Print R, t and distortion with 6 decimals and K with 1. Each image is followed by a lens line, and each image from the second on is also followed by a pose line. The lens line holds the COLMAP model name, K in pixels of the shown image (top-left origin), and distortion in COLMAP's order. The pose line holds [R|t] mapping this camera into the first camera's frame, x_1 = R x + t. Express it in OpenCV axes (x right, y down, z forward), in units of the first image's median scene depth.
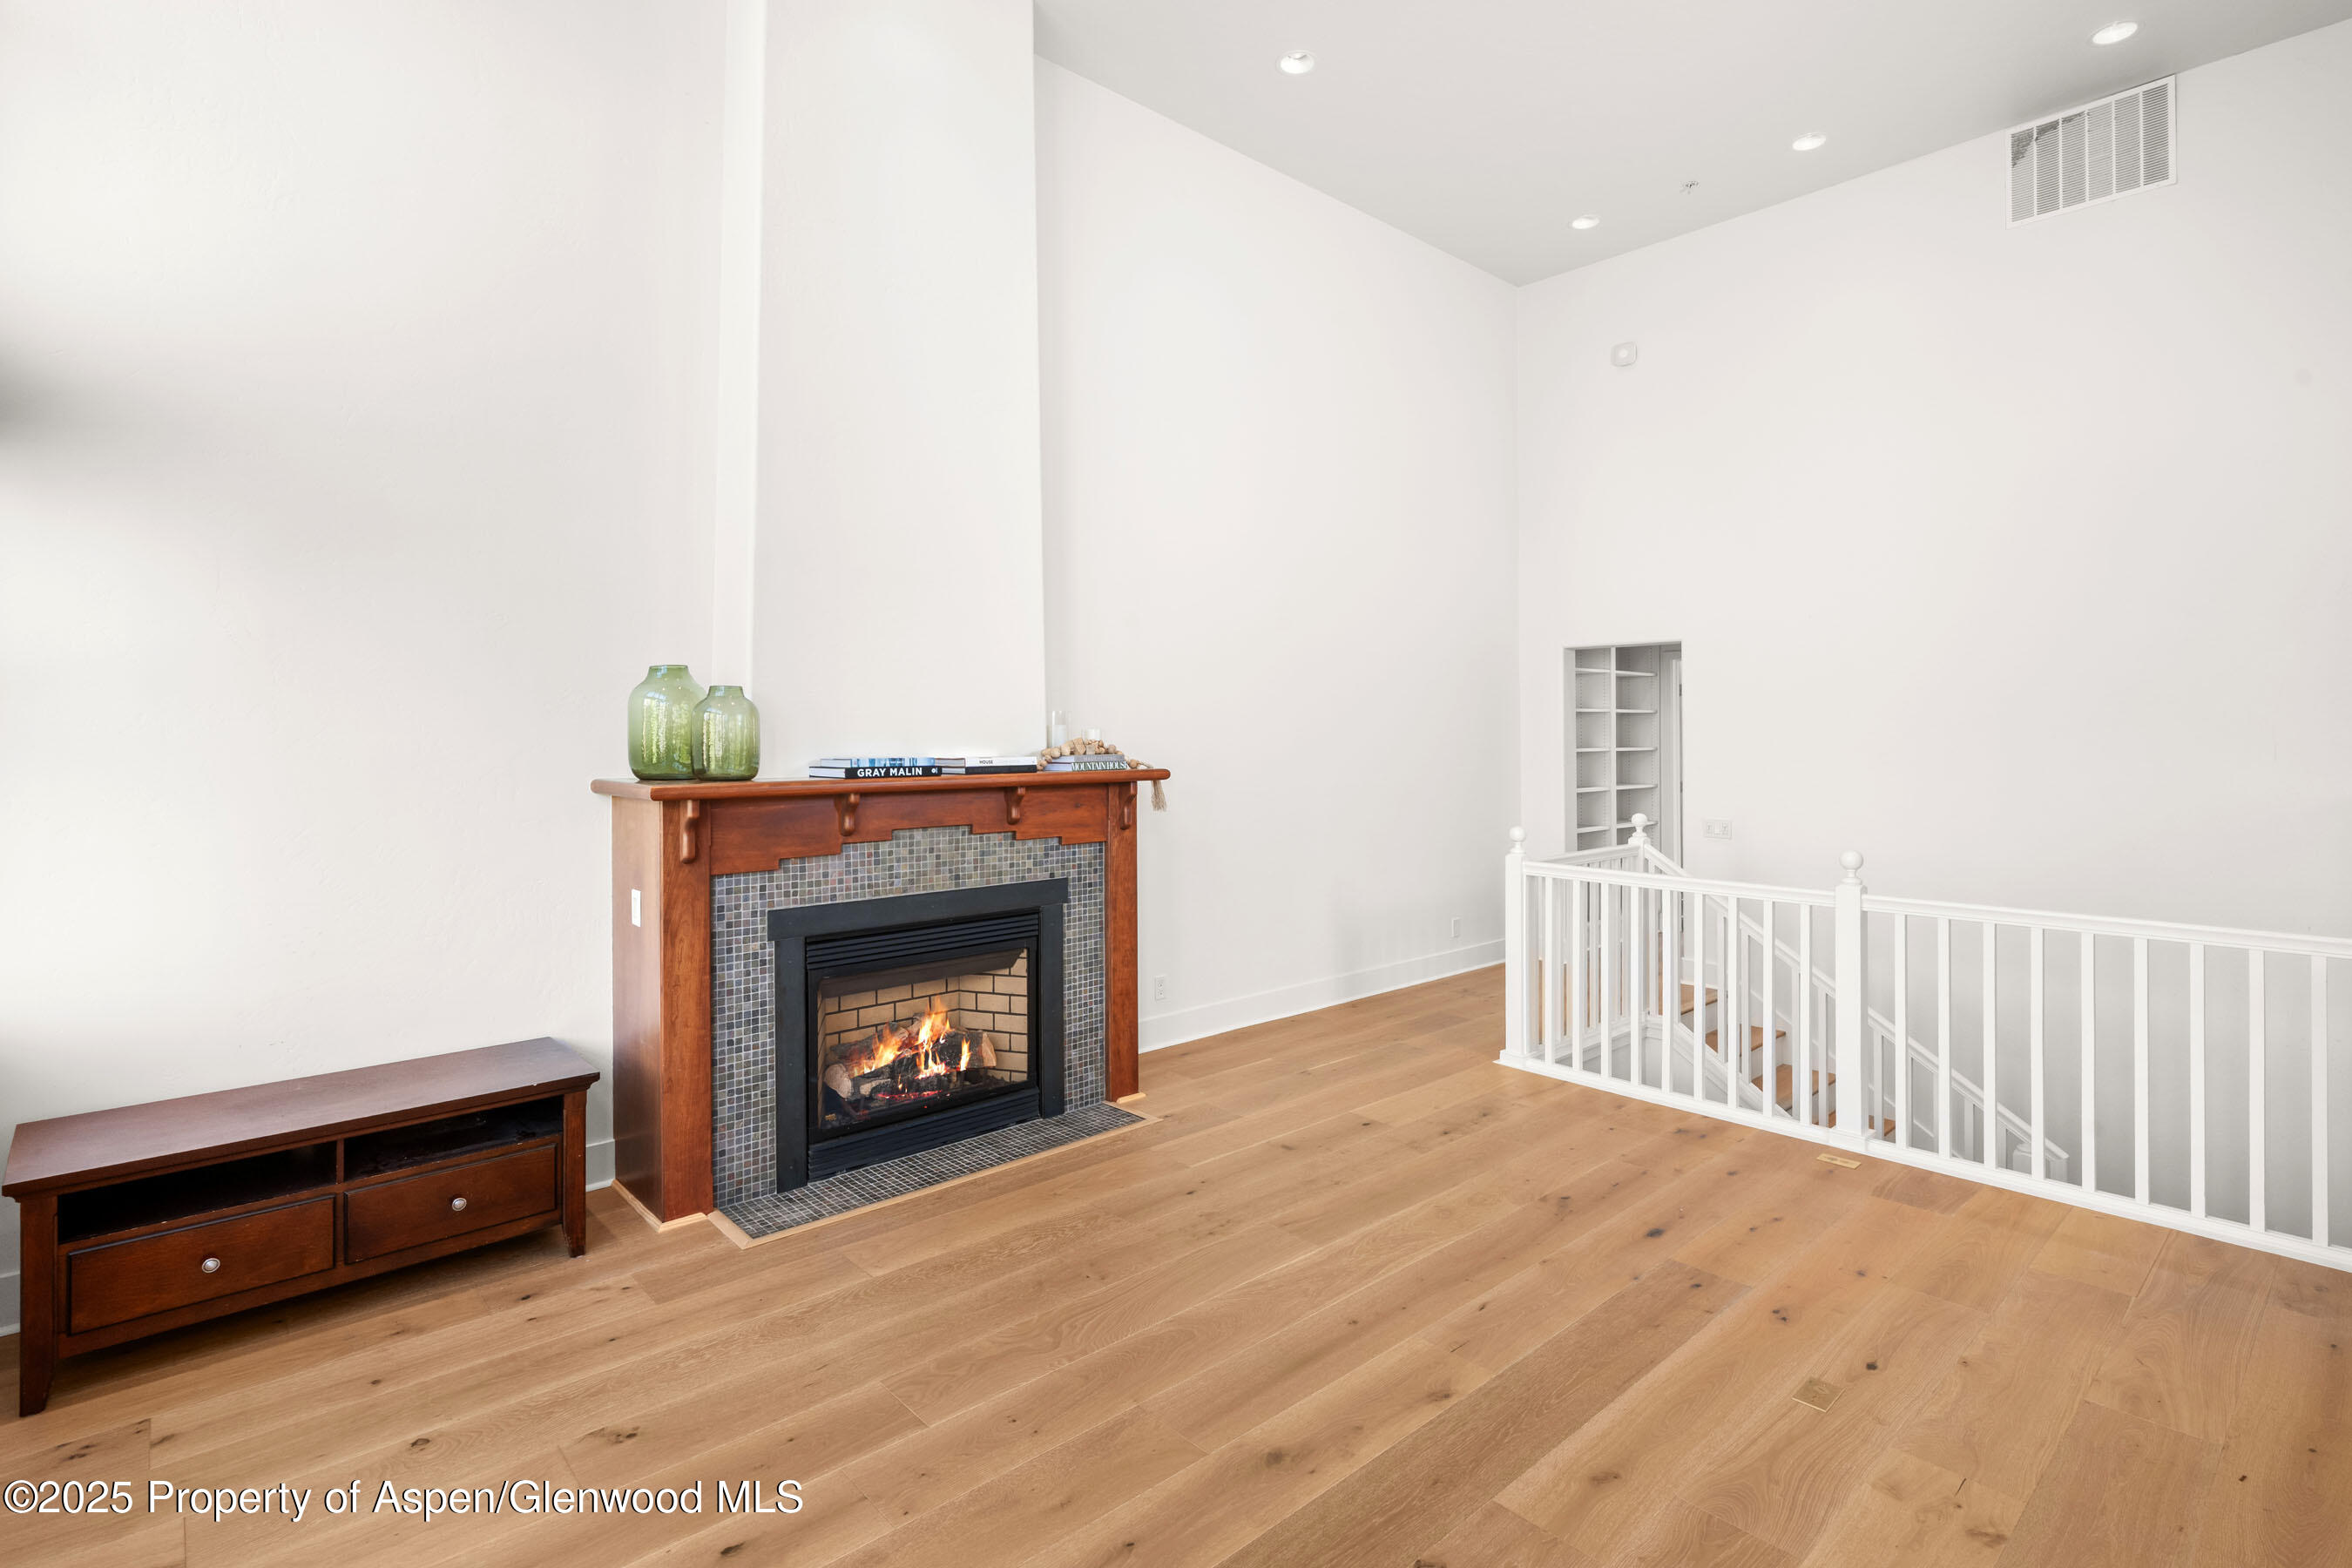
lens RADIAL K [[1140.9, 0, 1186.7], [0, 1140.9, 721.4], [0, 0, 1]] dist [-0.008507, 0.000733]
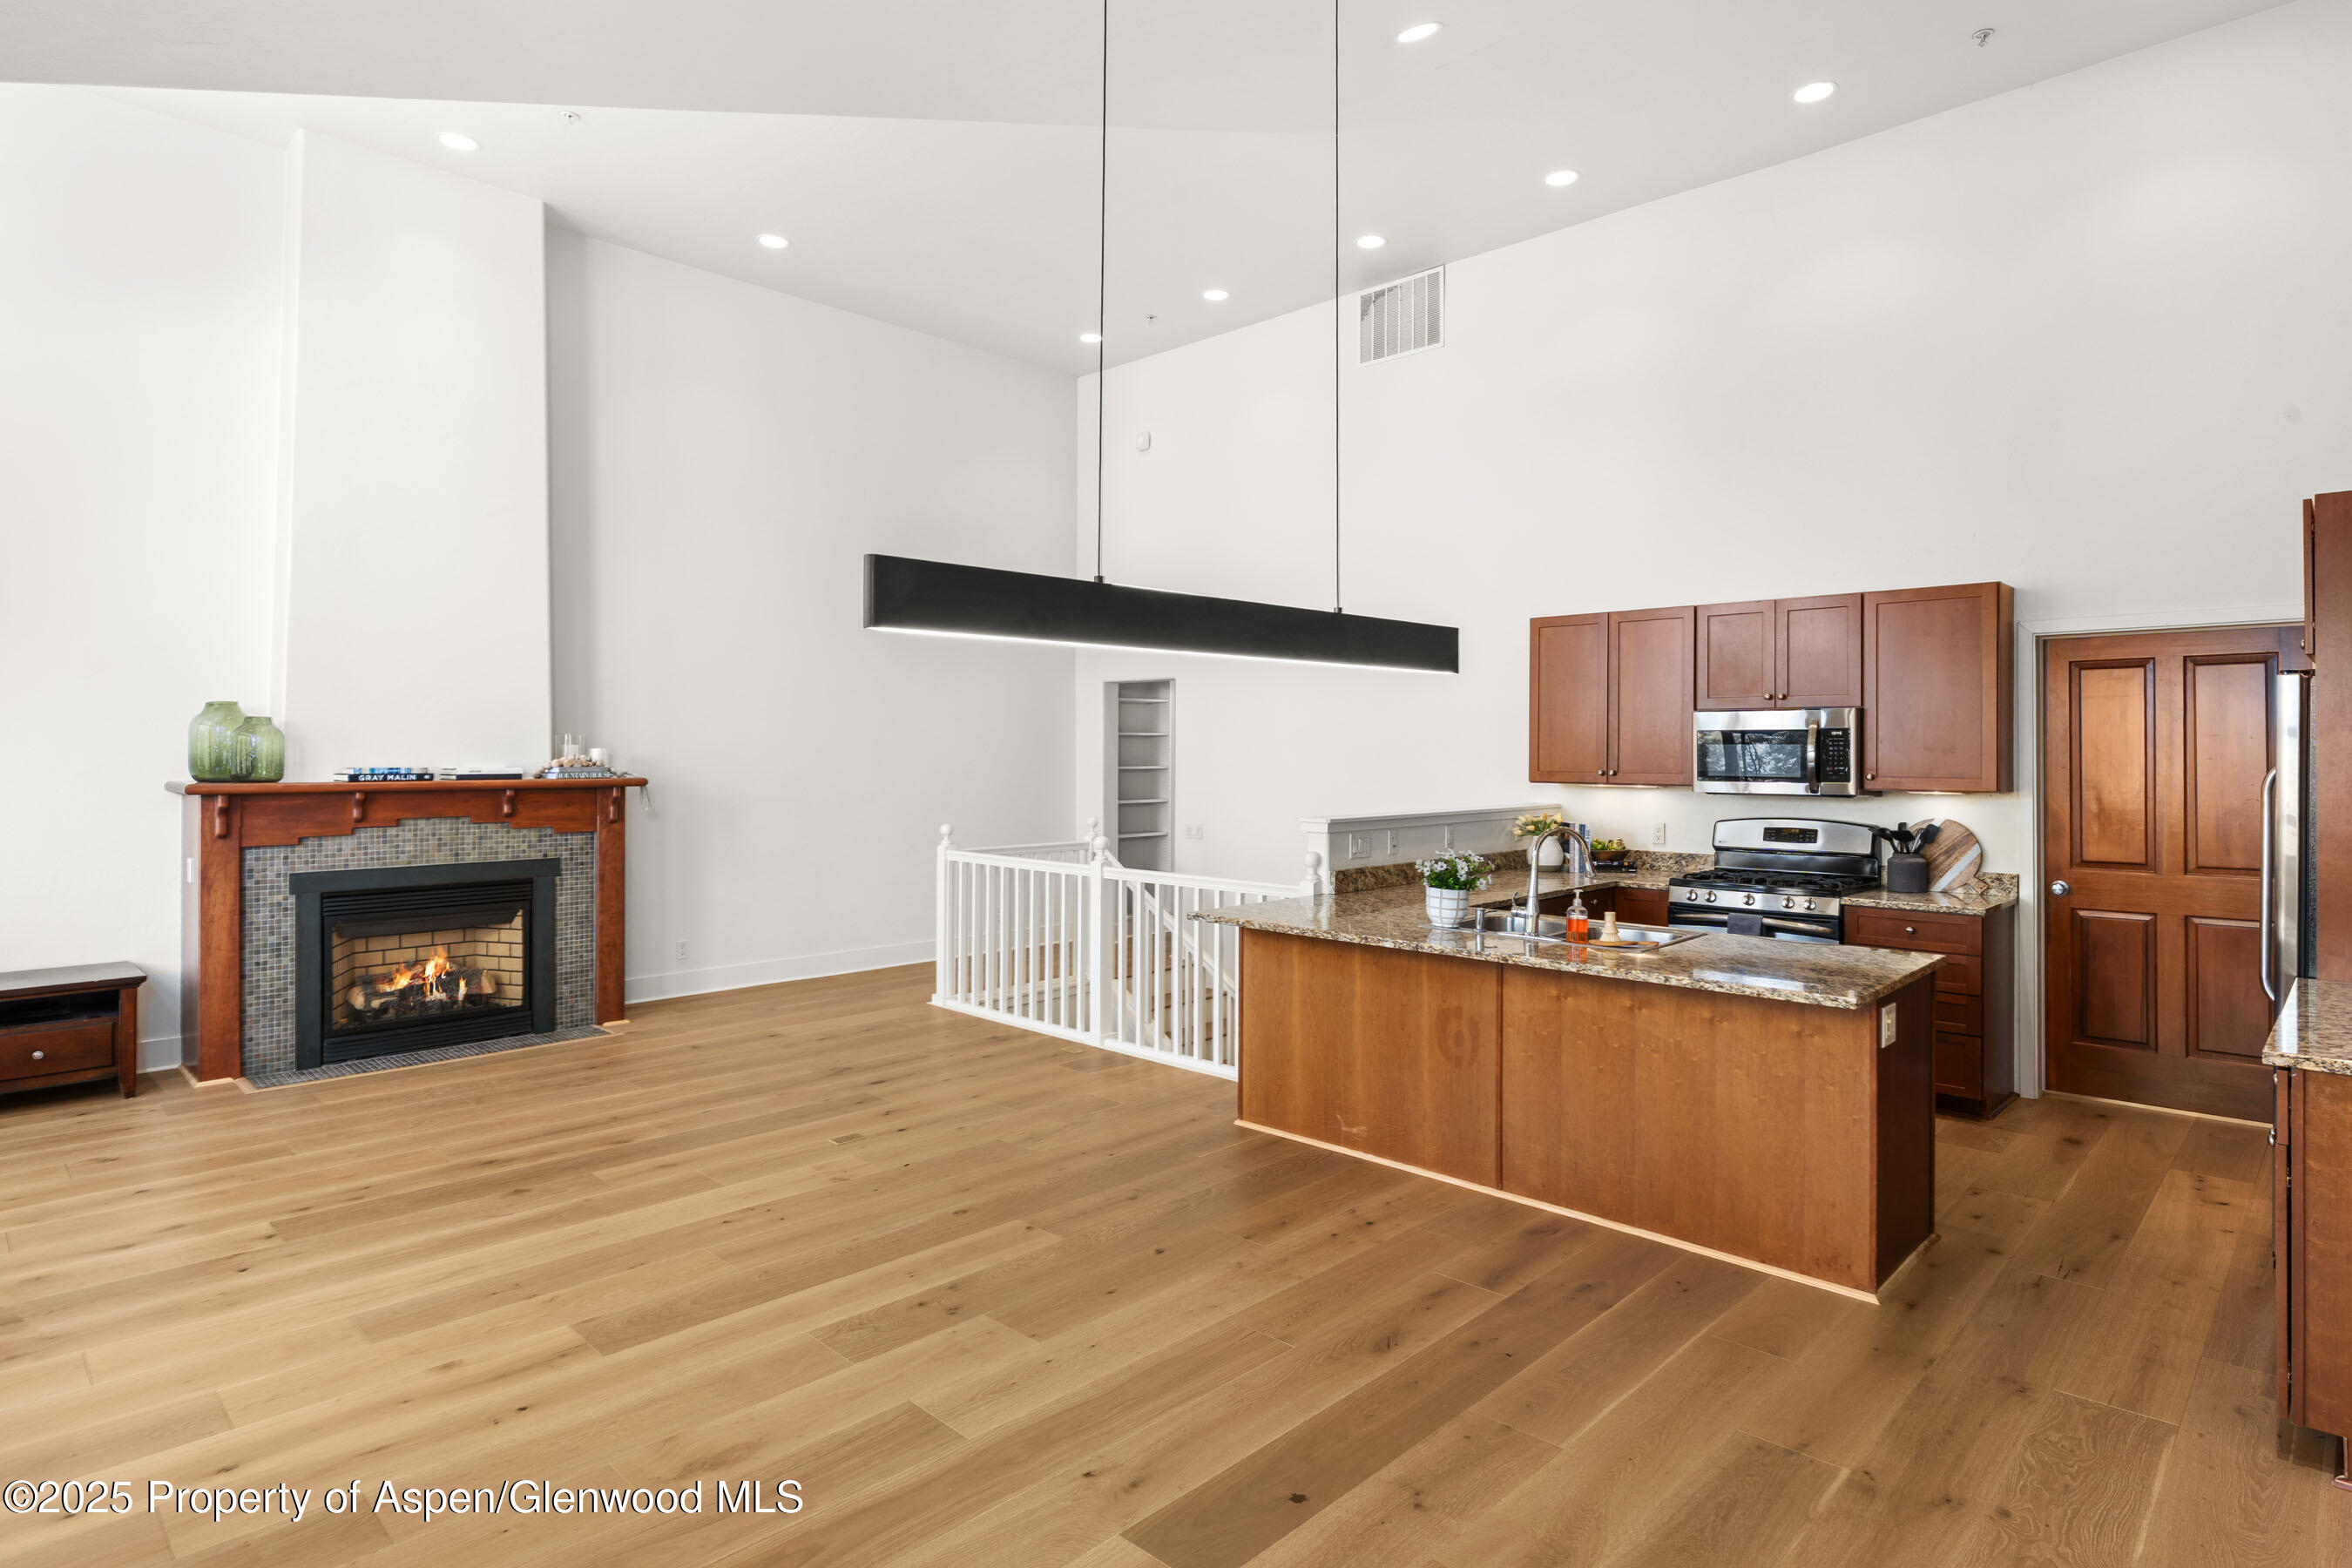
lens RADIAL K [[1251.3, 0, 1184.3], [0, 1251.3, 743.4], [0, 0, 1]] dist [-0.008795, 0.001057]
pose [[0.998035, 0.006286, 0.062340, 0.650774], [-0.006406, 0.999978, 0.001726, -0.007192], [-0.062328, -0.002122, 0.998053, -0.628800]]
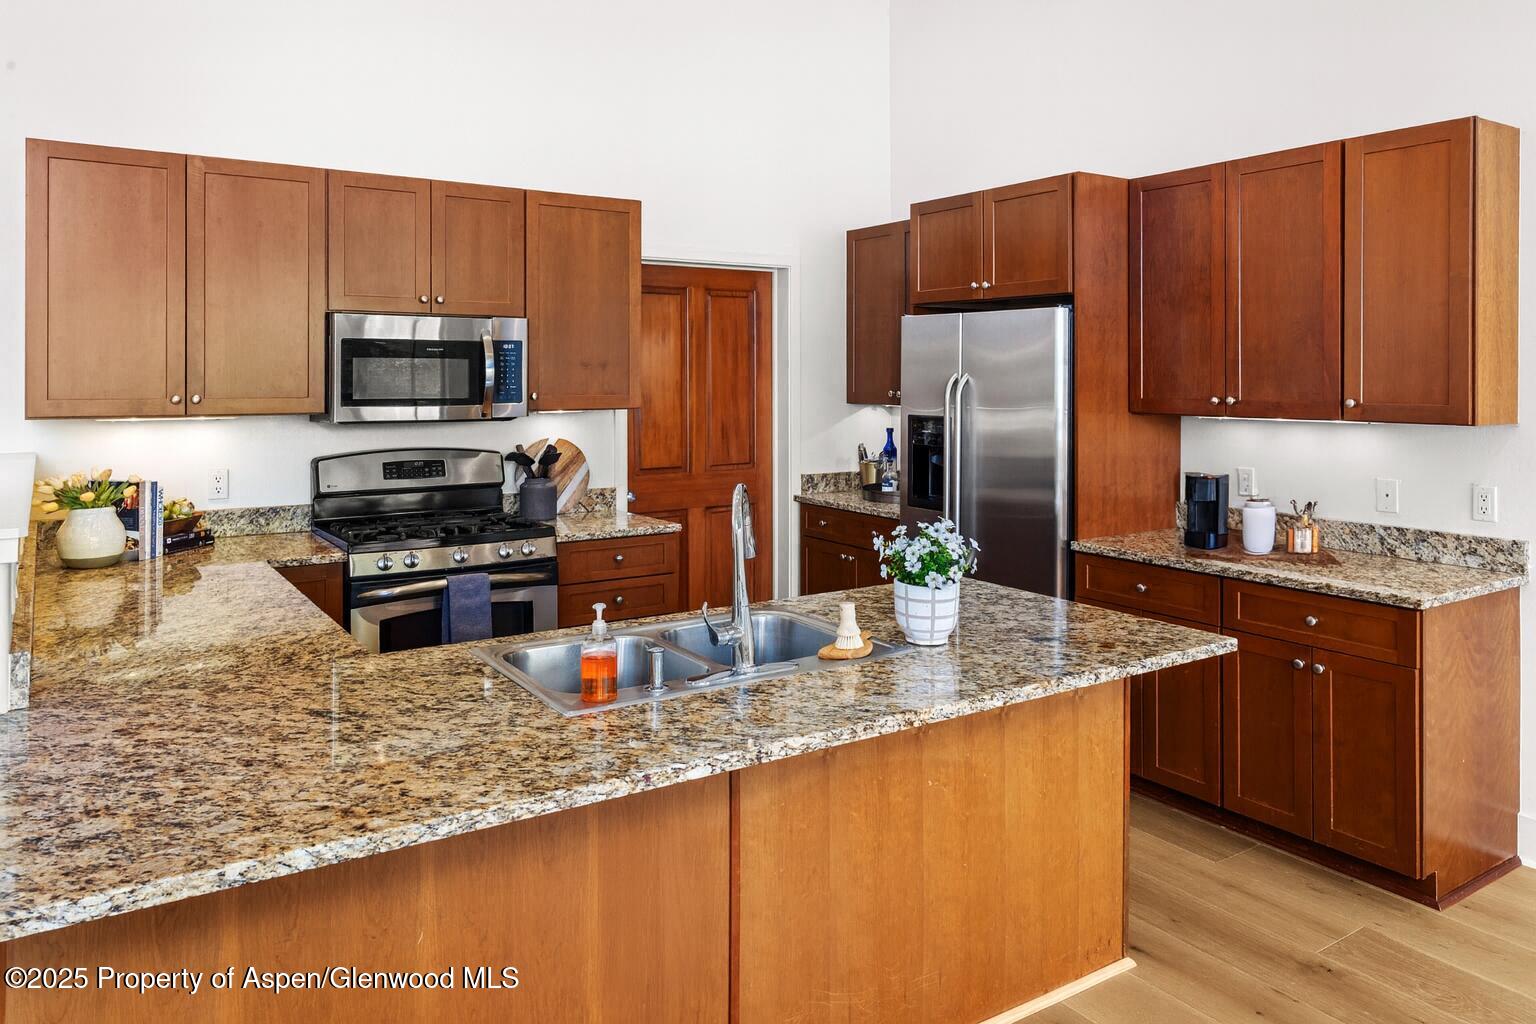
lens RADIAL K [[1073.3, 0, 764.3], [0, 1073.3, 380.1], [0, 0, 1]] dist [0.007260, -0.007709]
pose [[0.153203, -0.001697, 0.988193, 0.461942], [-0.009546, 0.999949, 0.003197, 0.007083], [-0.988149, -0.009923, 0.153179, 0.393635]]
